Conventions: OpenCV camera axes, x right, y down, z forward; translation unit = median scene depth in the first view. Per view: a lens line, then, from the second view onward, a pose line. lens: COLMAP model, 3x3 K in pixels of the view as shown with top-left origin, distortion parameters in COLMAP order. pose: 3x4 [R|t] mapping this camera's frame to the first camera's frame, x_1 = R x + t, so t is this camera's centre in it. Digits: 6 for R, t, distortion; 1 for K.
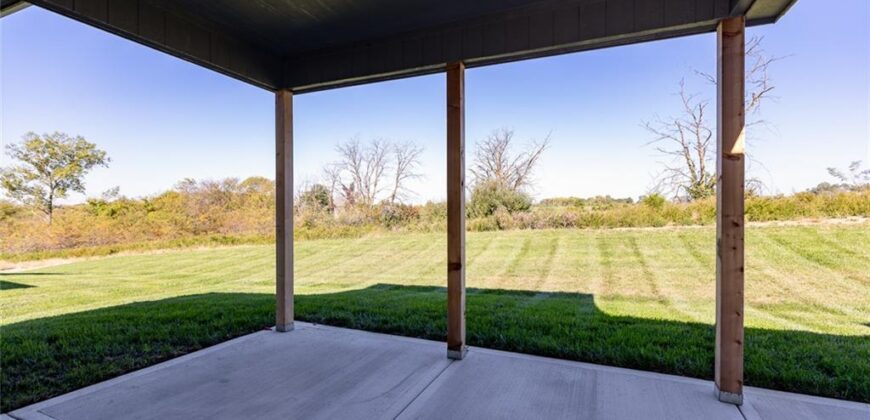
lens RADIAL K [[387.3, 0, 437.2], [0, 387.3, 210.7], [0, 0, 1]] dist [0.003866, -0.000243]
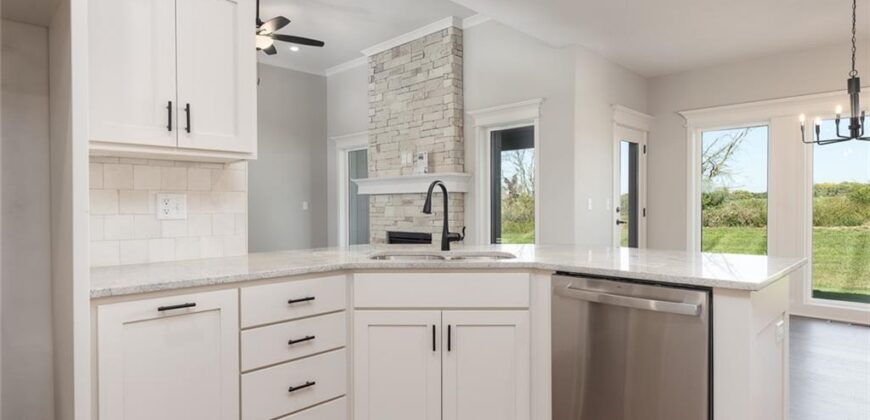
lens RADIAL K [[472.7, 0, 435.0], [0, 472.7, 210.0], [0, 0, 1]] dist [0.001114, 0.000106]
pose [[0.928537, -0.000380, -0.371240, 0.022679], [0.004463, 0.999939, 0.010140, -0.003713], [0.371214, -0.011072, 0.928482, -0.128607]]
